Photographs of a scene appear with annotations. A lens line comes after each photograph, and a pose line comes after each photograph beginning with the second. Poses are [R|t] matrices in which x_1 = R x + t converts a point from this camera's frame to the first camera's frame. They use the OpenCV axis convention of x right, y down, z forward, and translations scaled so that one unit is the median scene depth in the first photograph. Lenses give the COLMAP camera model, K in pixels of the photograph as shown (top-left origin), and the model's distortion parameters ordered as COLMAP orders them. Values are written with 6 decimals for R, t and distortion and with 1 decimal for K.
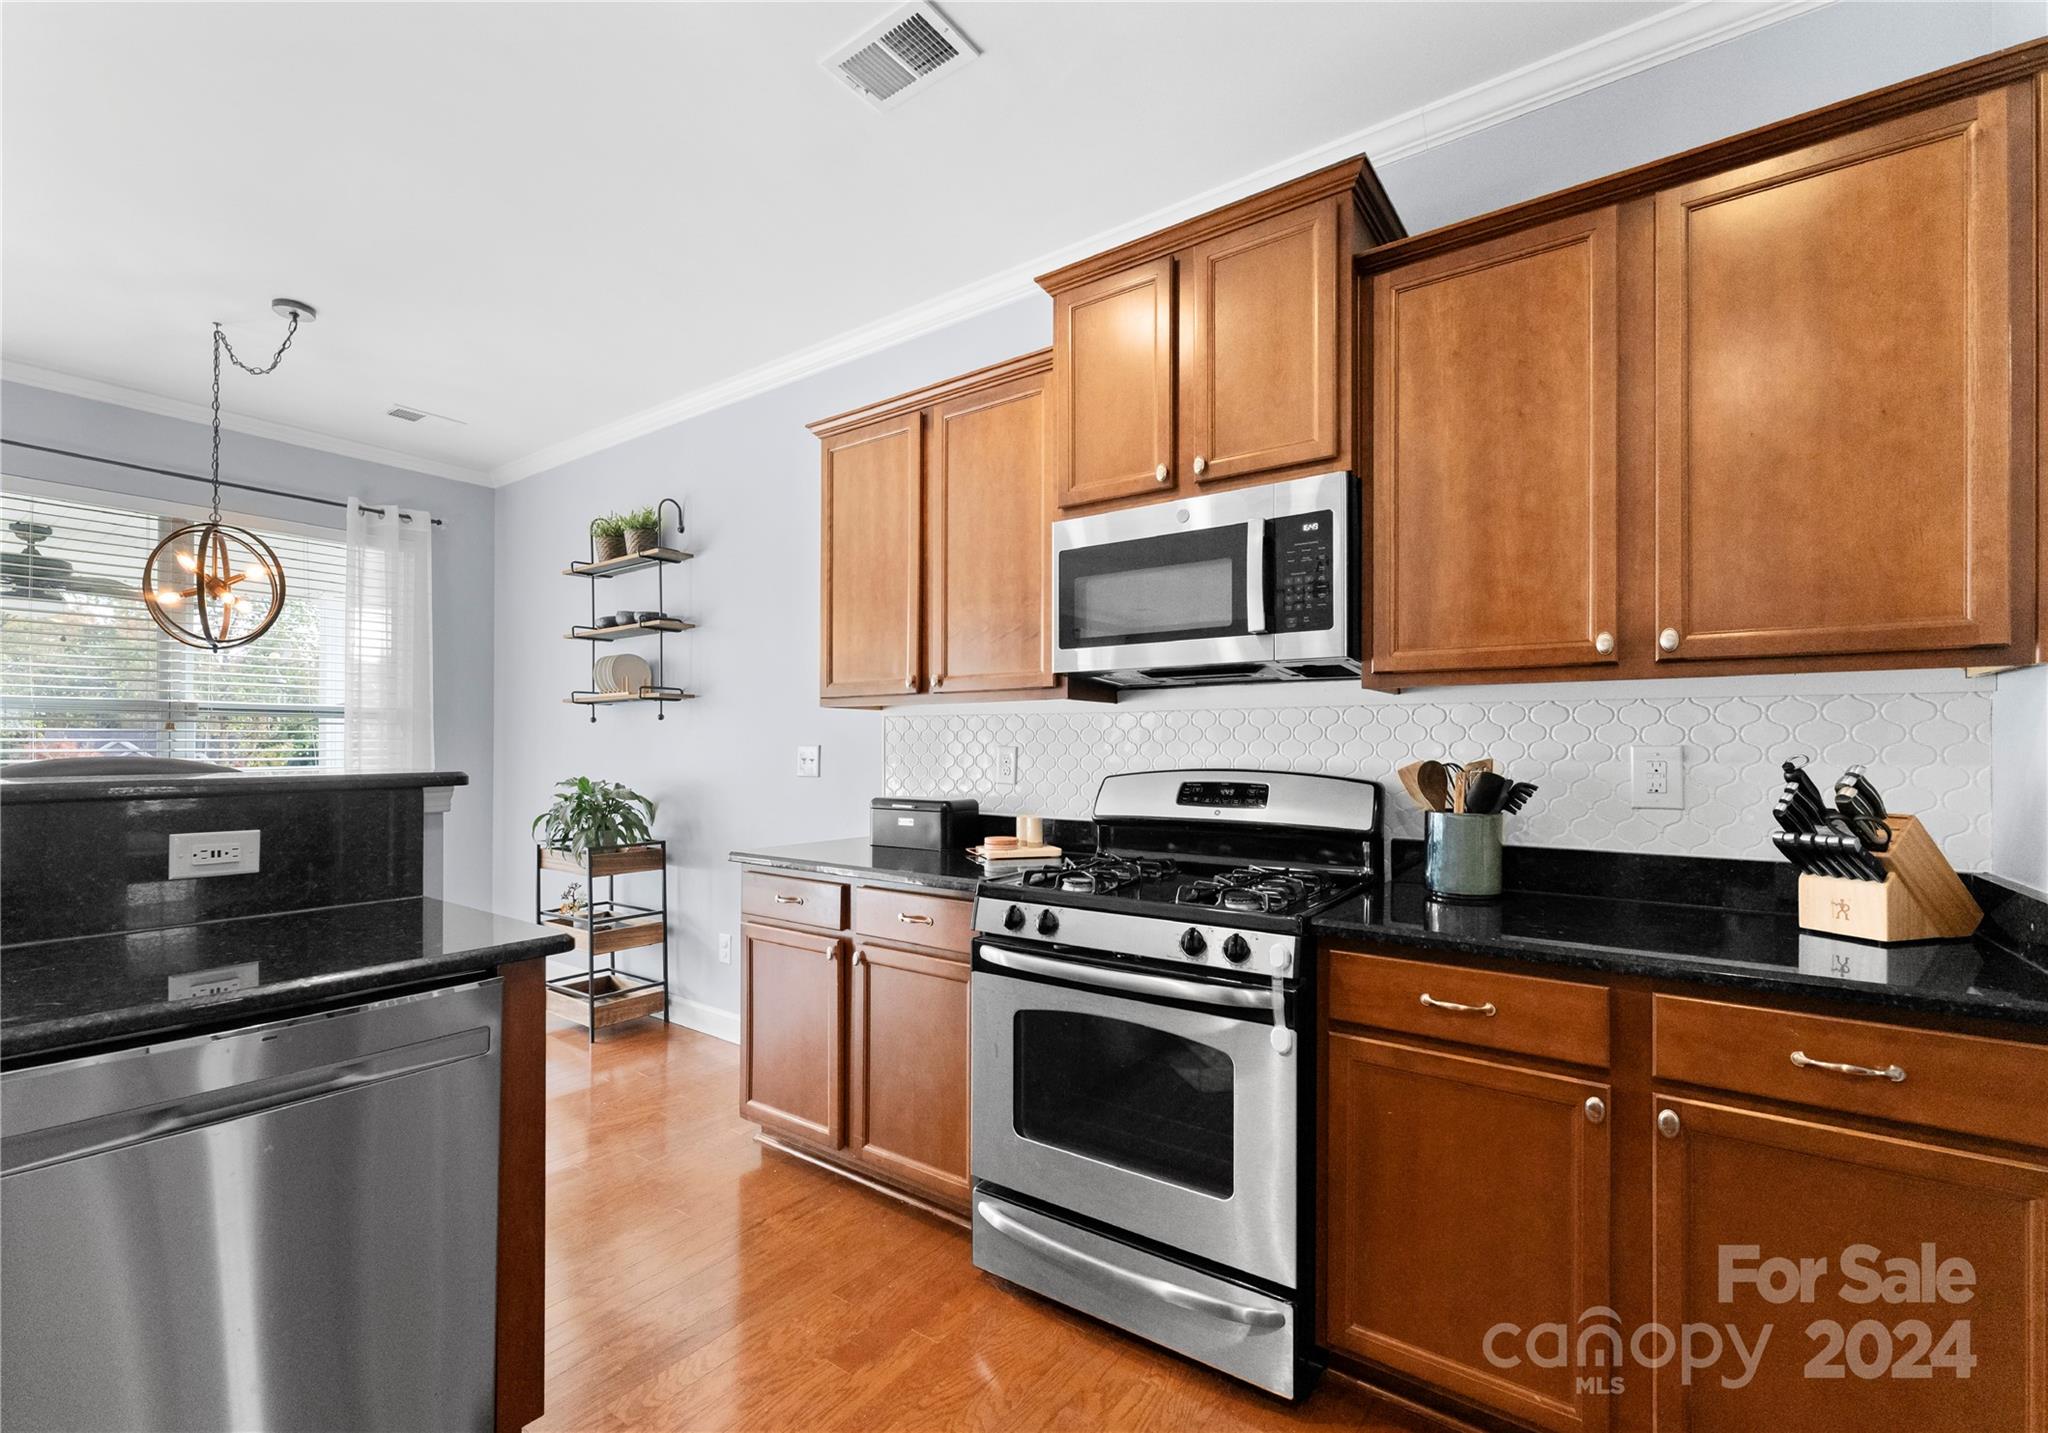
lens RADIAL K [[868.1, 0, 1030.0], [0, 868.1, 729.0], [0, 0, 1]] dist [0.002953, 0.000265]
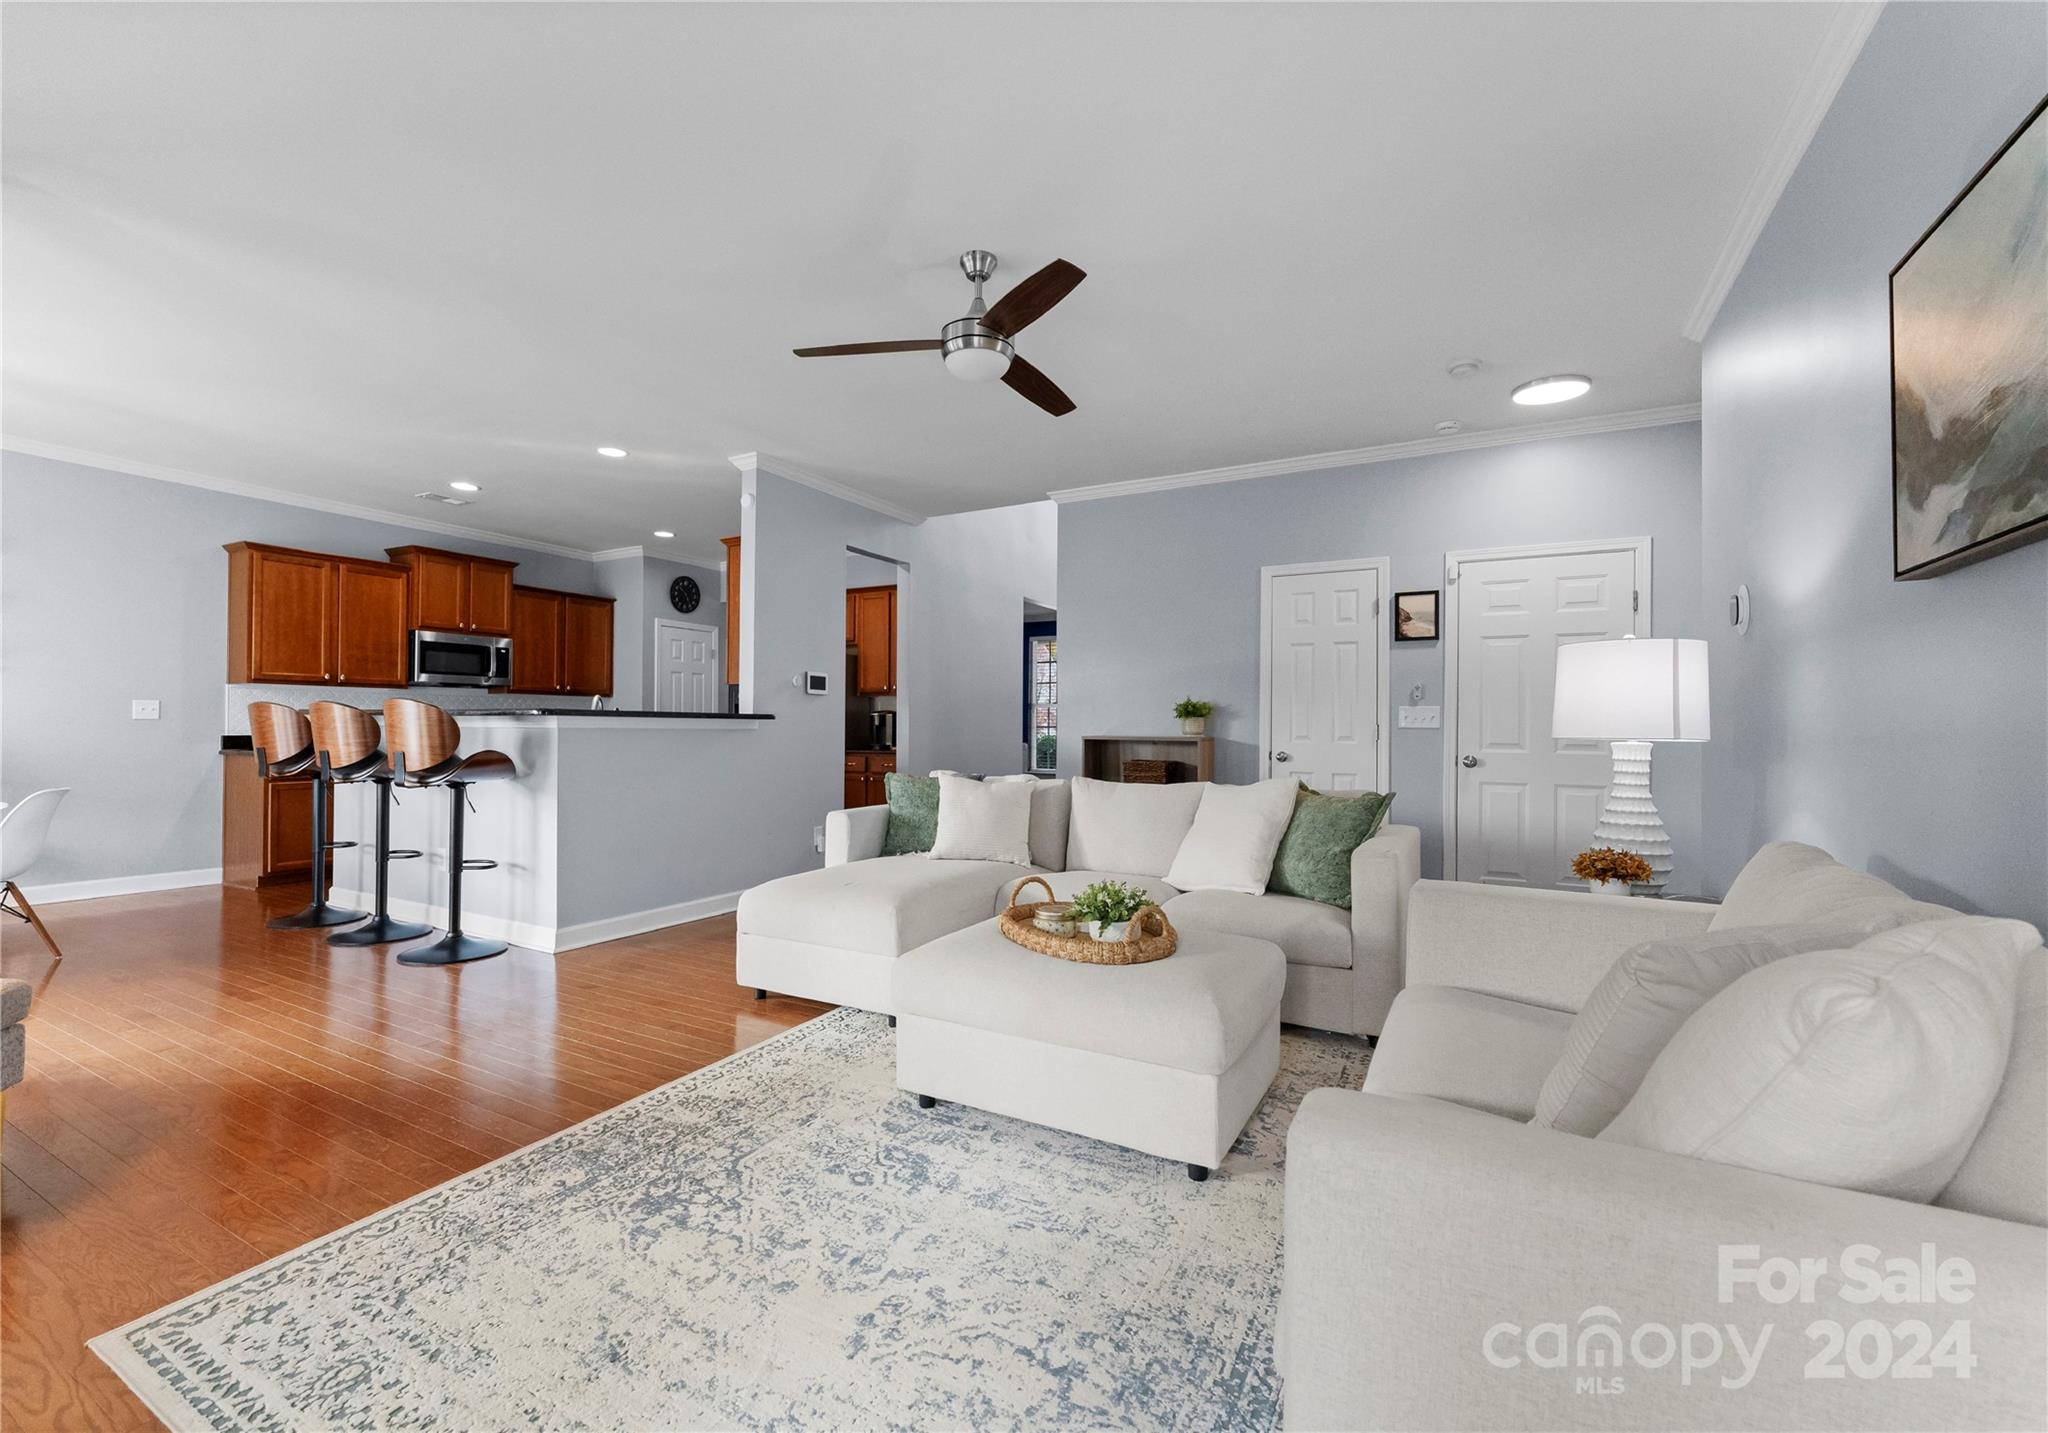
lens RADIAL K [[858.5, 0, 1017.5], [0, 858.5, 720.4], [0, 0, 1]] dist [-0.012190, -0.000229]
pose [[-0.131841, 0.008135, 0.991237, -3.031718], [-0.023771, 0.999653, -0.011365, 0.050689], [-0.990986, -0.025061, -0.131602, -0.629649]]
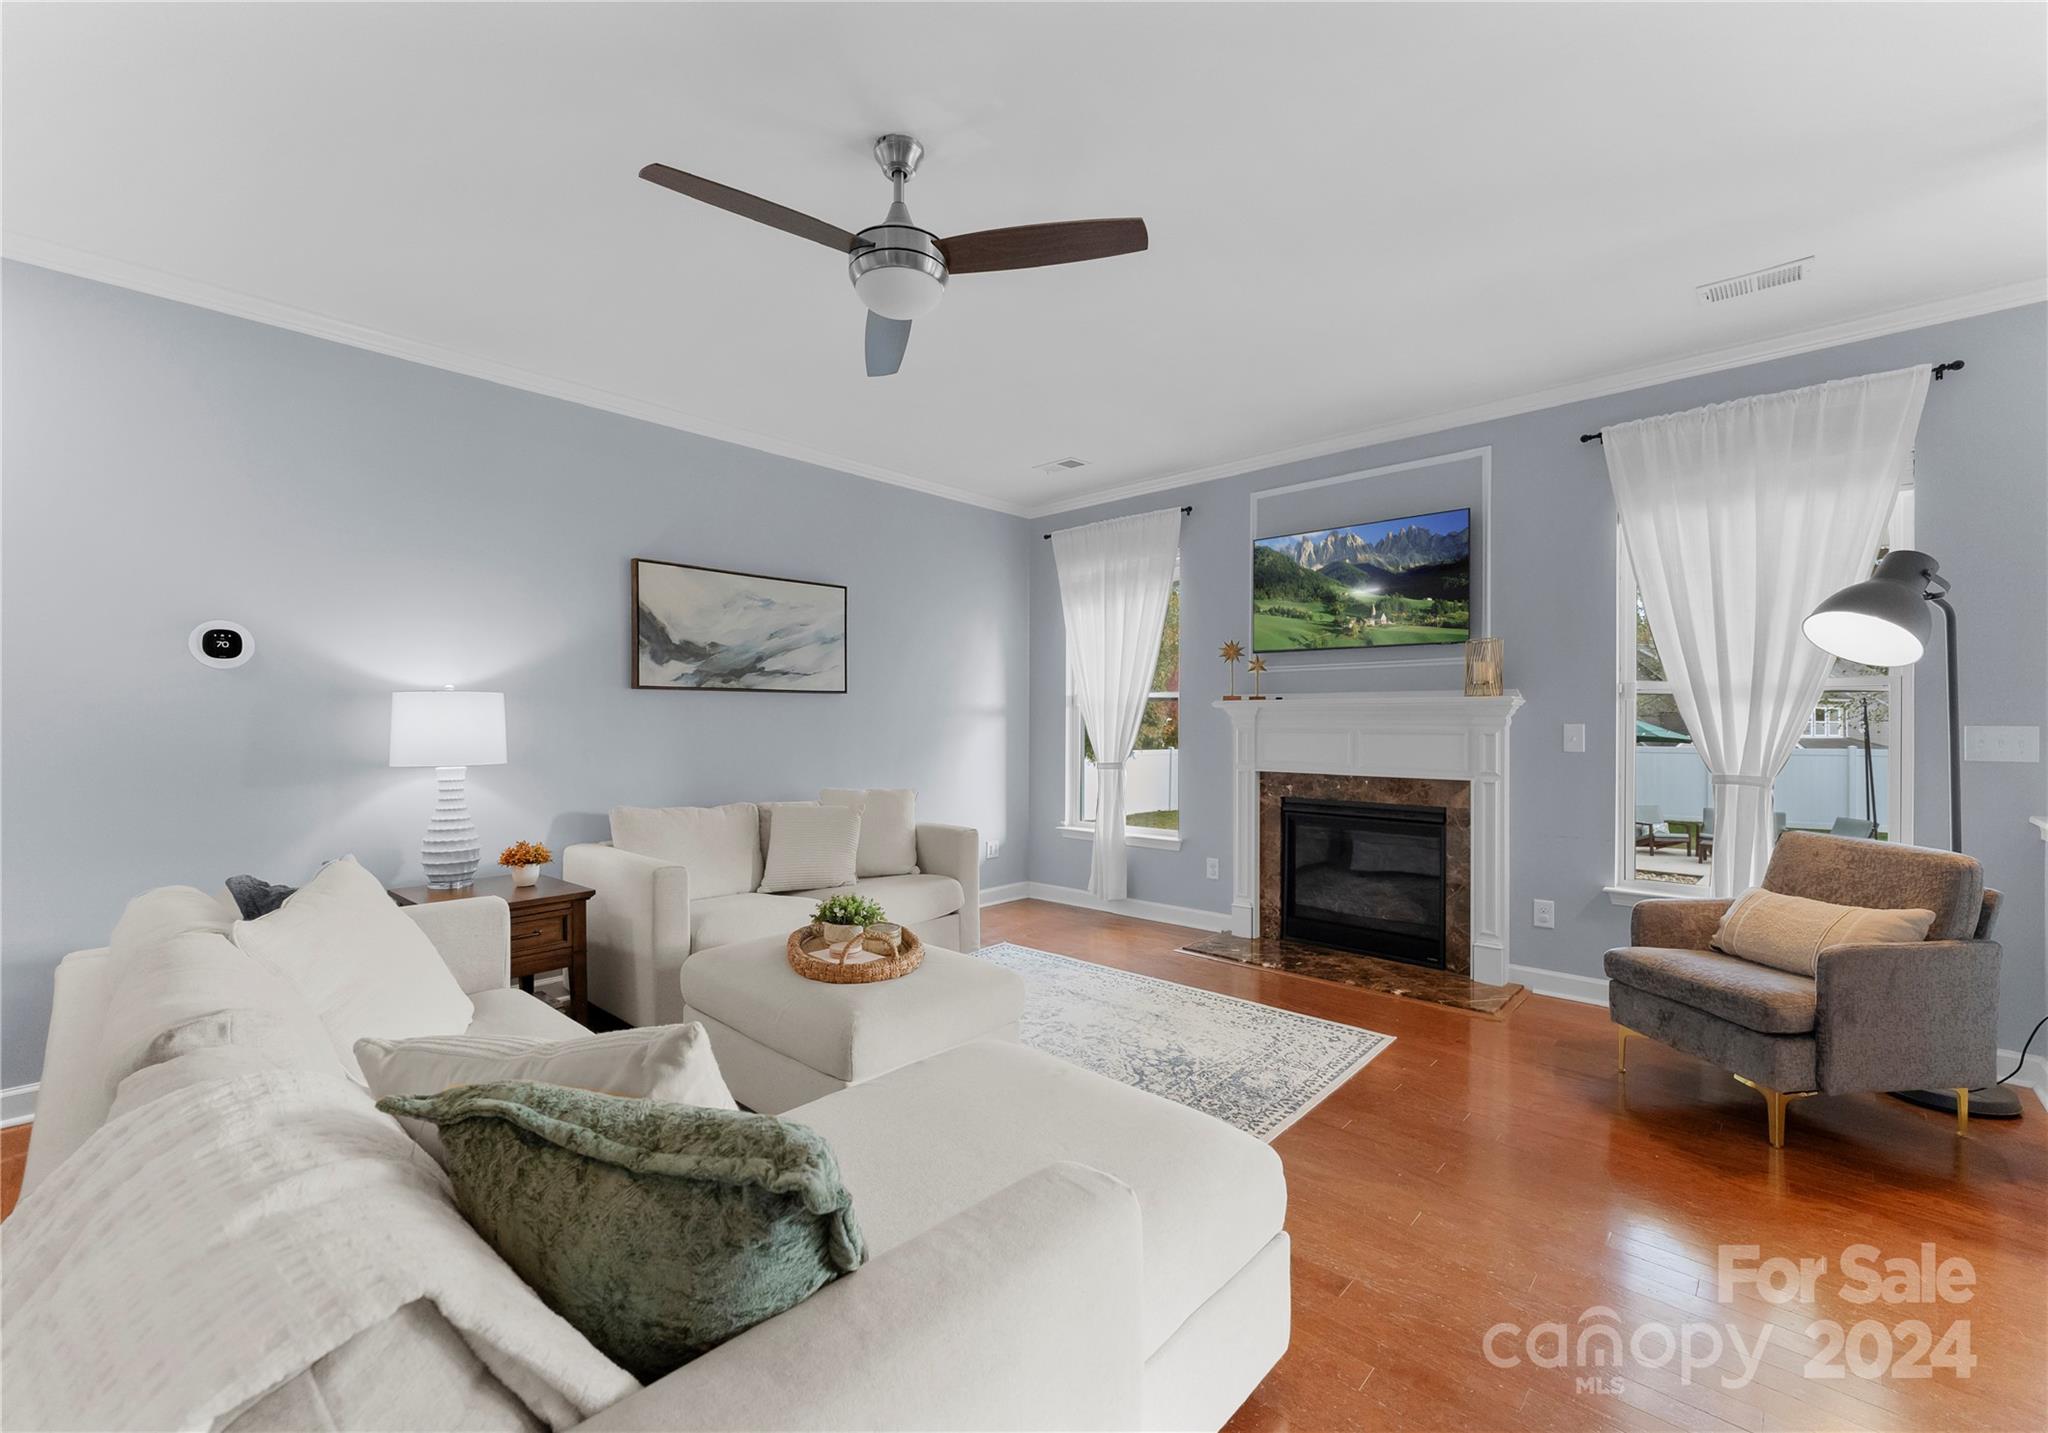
lens RADIAL K [[858.5, 0, 1017.5], [0, 858.5, 720.4], [0, 0, 1]] dist [-0.012190, -0.000229]
pose [[-0.120871, -0.001806, -0.992667, -0.800941], [0.014103, 0.999894, -0.003537, -0.011250], [0.992568, -0.014427, -0.120833, -0.484932]]
